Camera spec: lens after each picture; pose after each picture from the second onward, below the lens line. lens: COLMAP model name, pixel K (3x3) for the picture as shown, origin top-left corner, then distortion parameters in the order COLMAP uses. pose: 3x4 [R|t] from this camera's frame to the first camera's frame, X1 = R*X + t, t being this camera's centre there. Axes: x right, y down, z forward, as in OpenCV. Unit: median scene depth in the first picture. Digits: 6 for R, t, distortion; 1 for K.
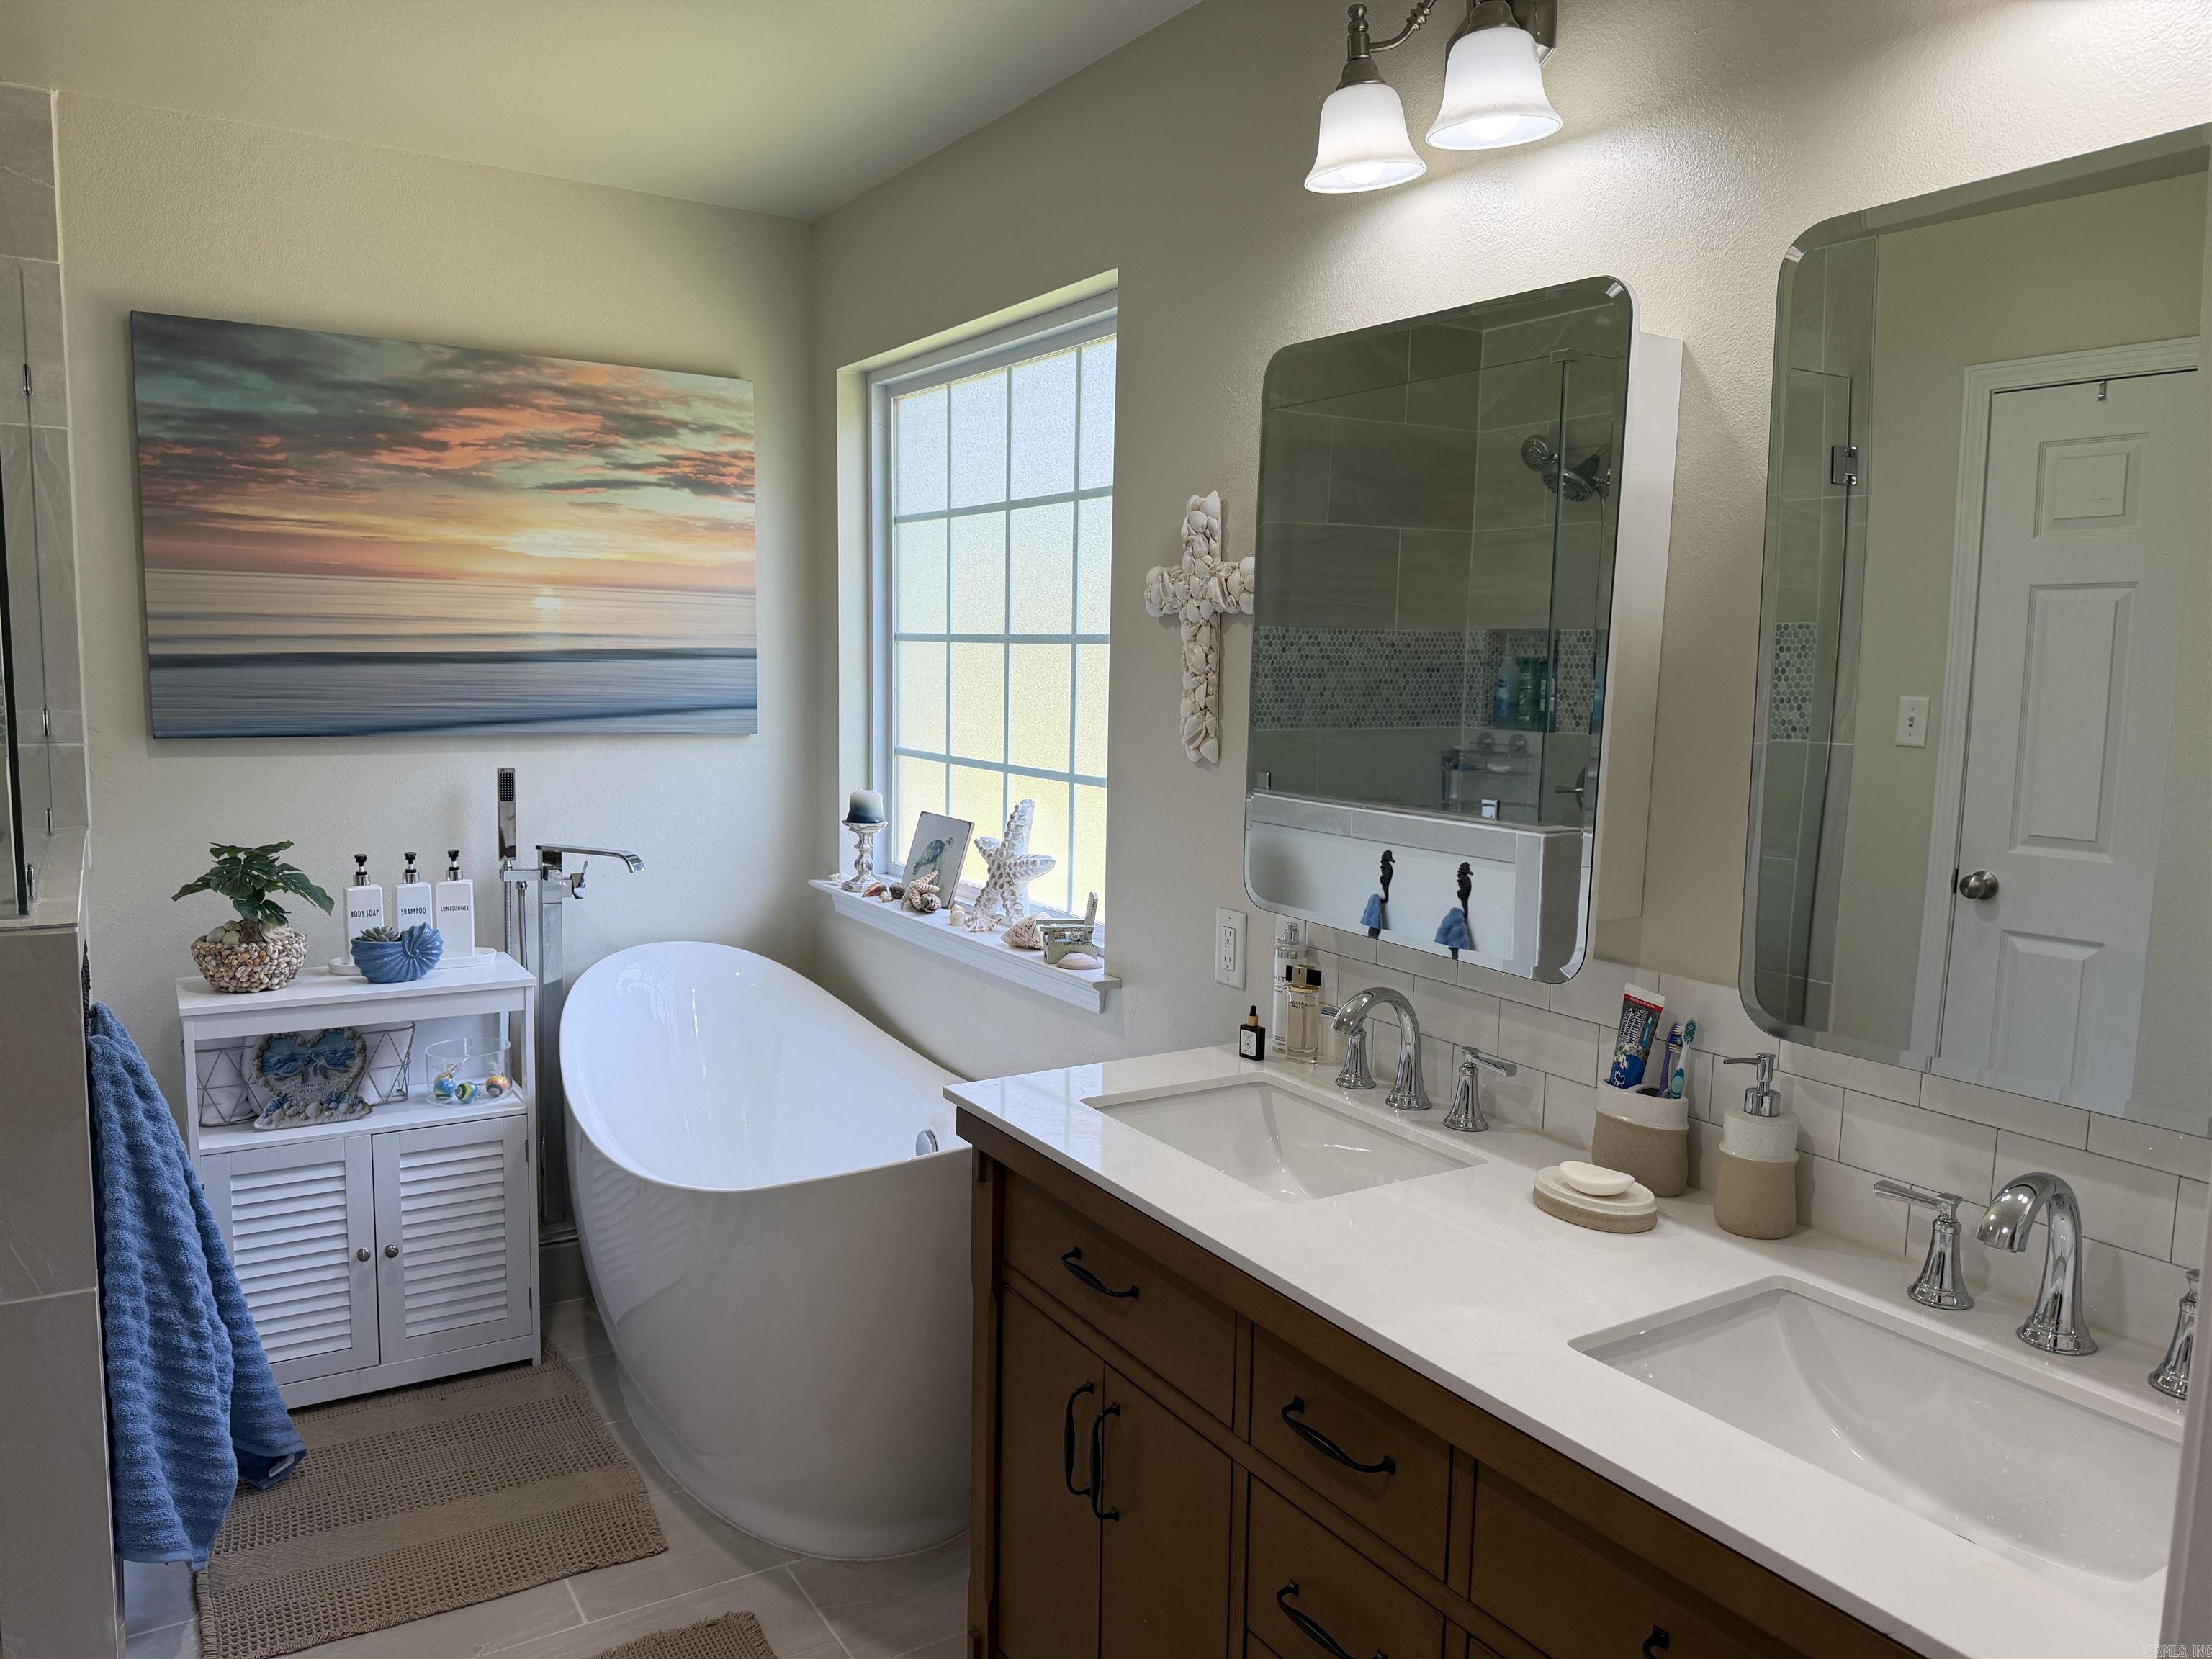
lens RADIAL K [[1549.3, 0, 1094.7], [0, 1549.3, 845.0], [0, 0, 1]] dist [0.061714, -0.084330]
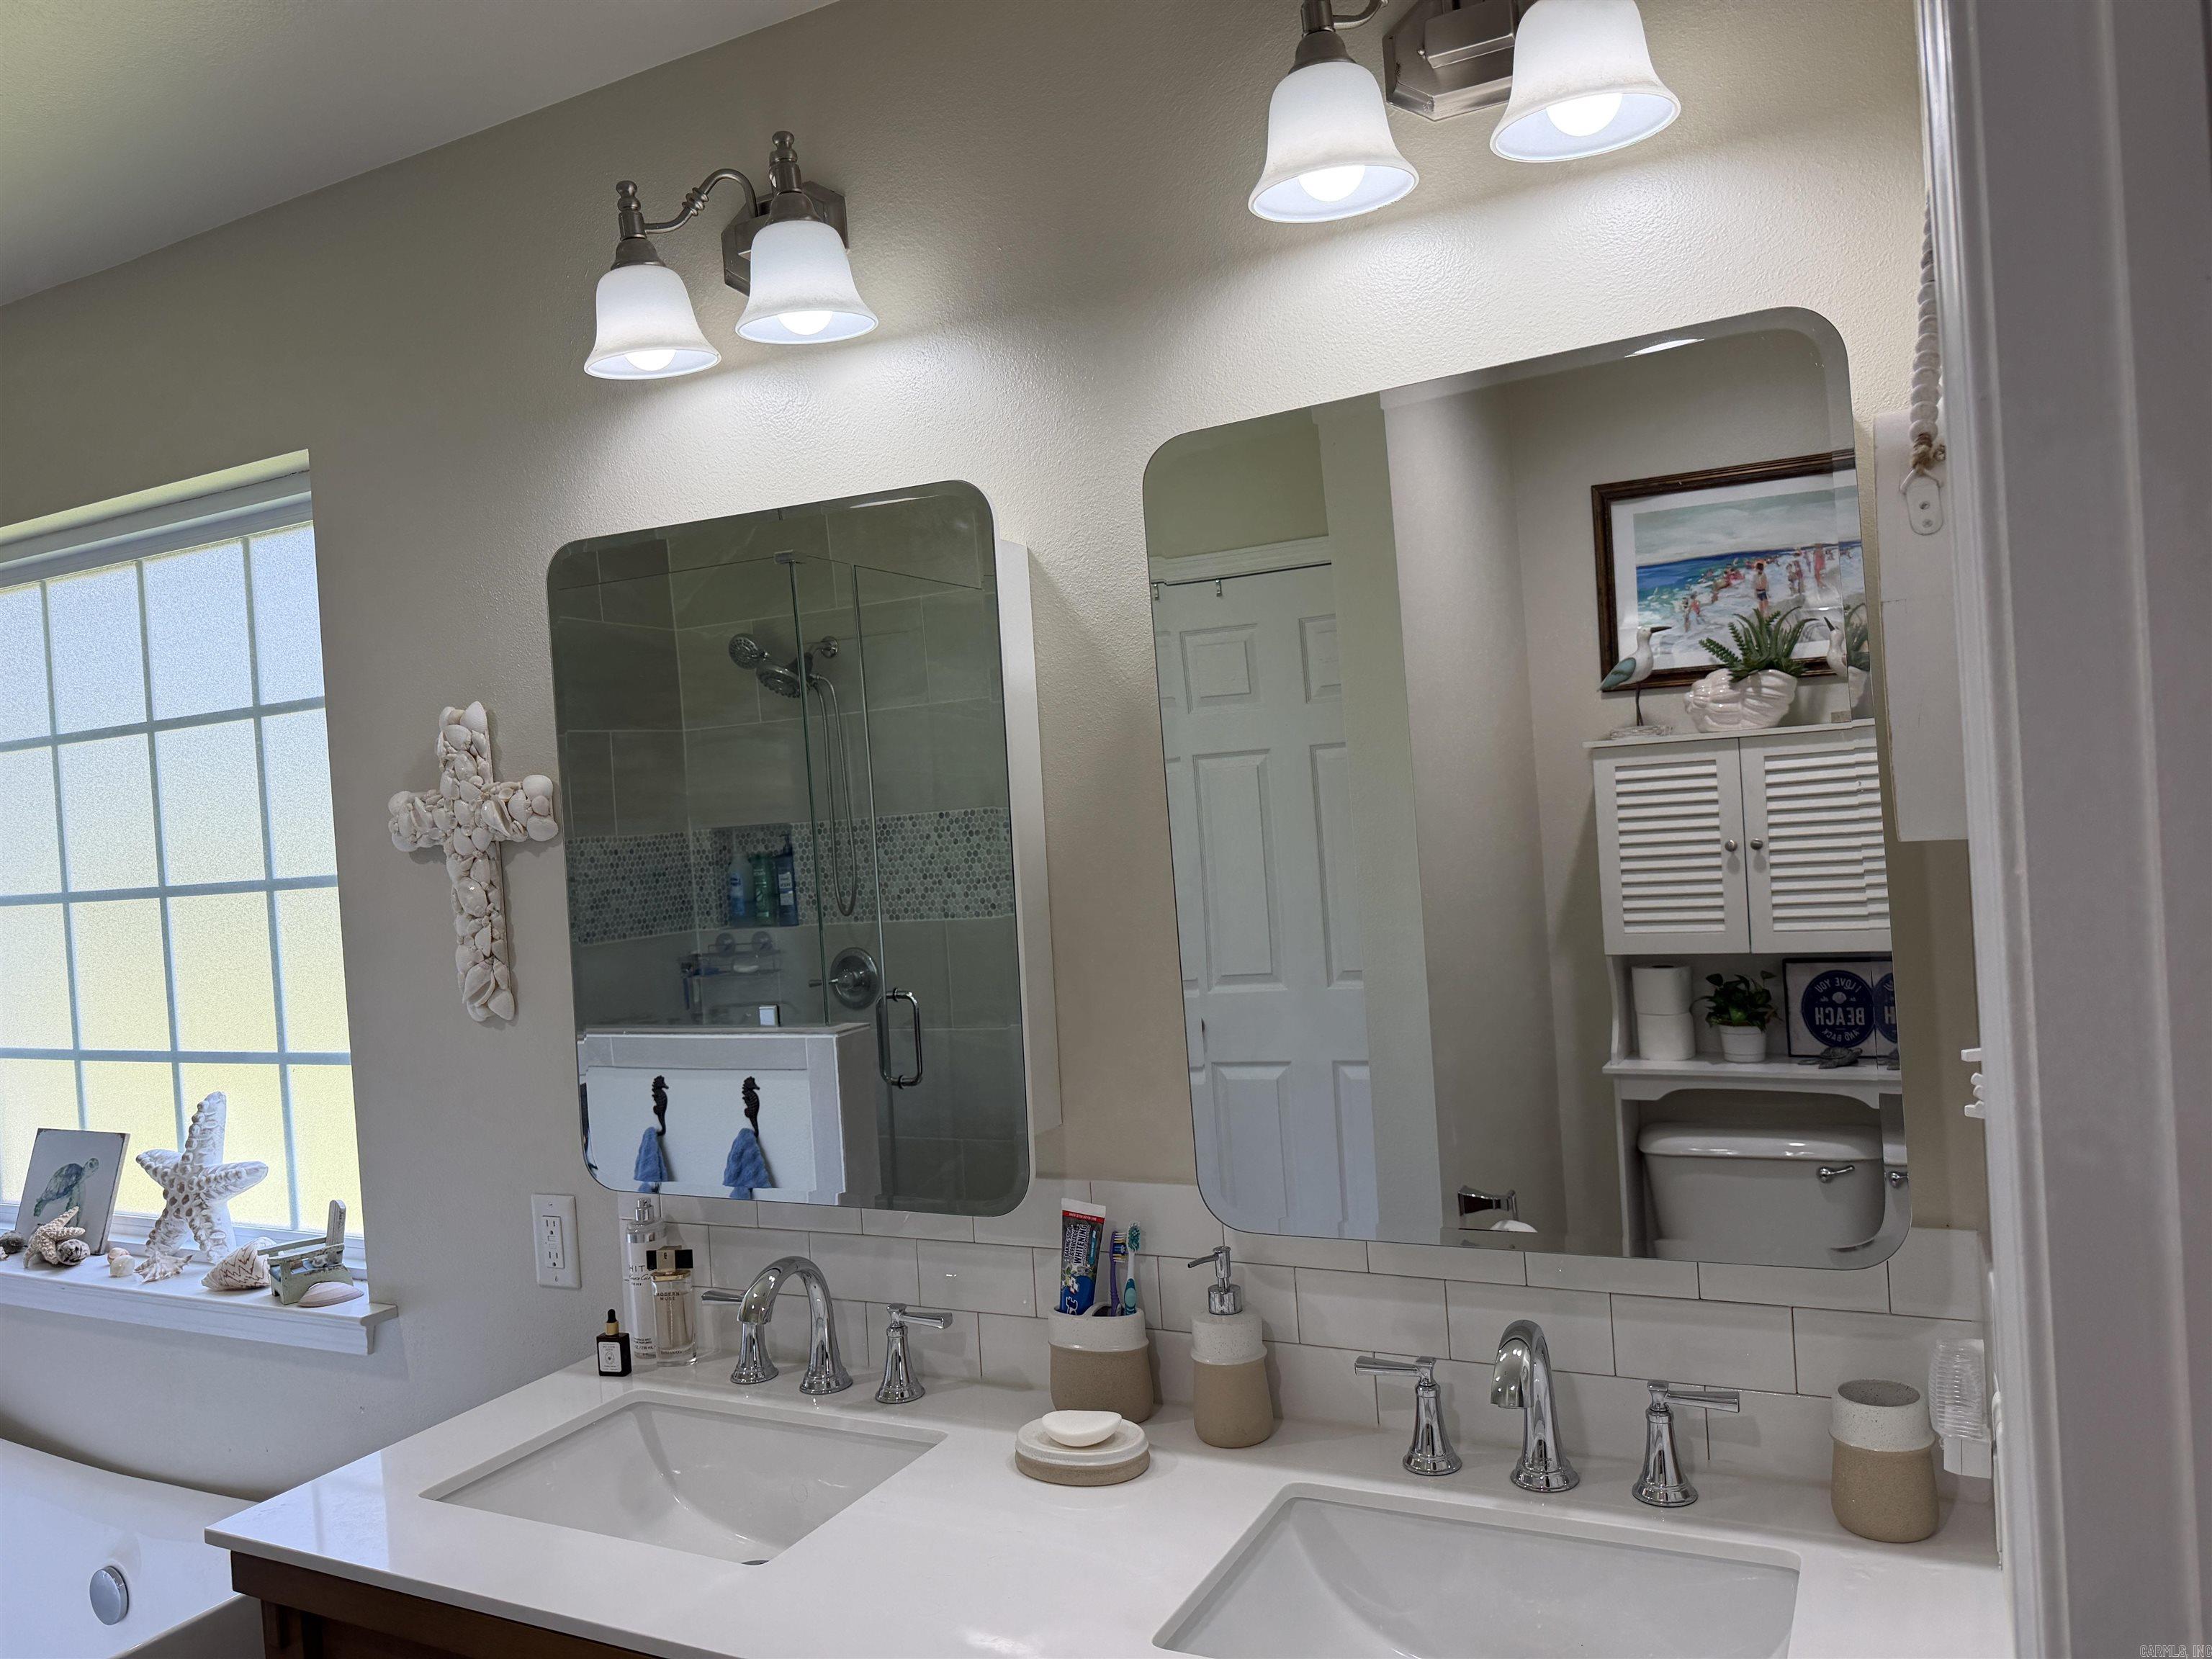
lens RADIAL K [[1549.3, 0, 1107.0], [0, 1549.3, 817.2], [0, 0, 1]] dist [0.061714, -0.084330]
pose [[0.855134, -0.077965, 0.512511, -0.077272], [0.148078, 0.984172, -0.097355, -0.033571], [-0.496809, 0.159143, 0.853144, 0.117804]]
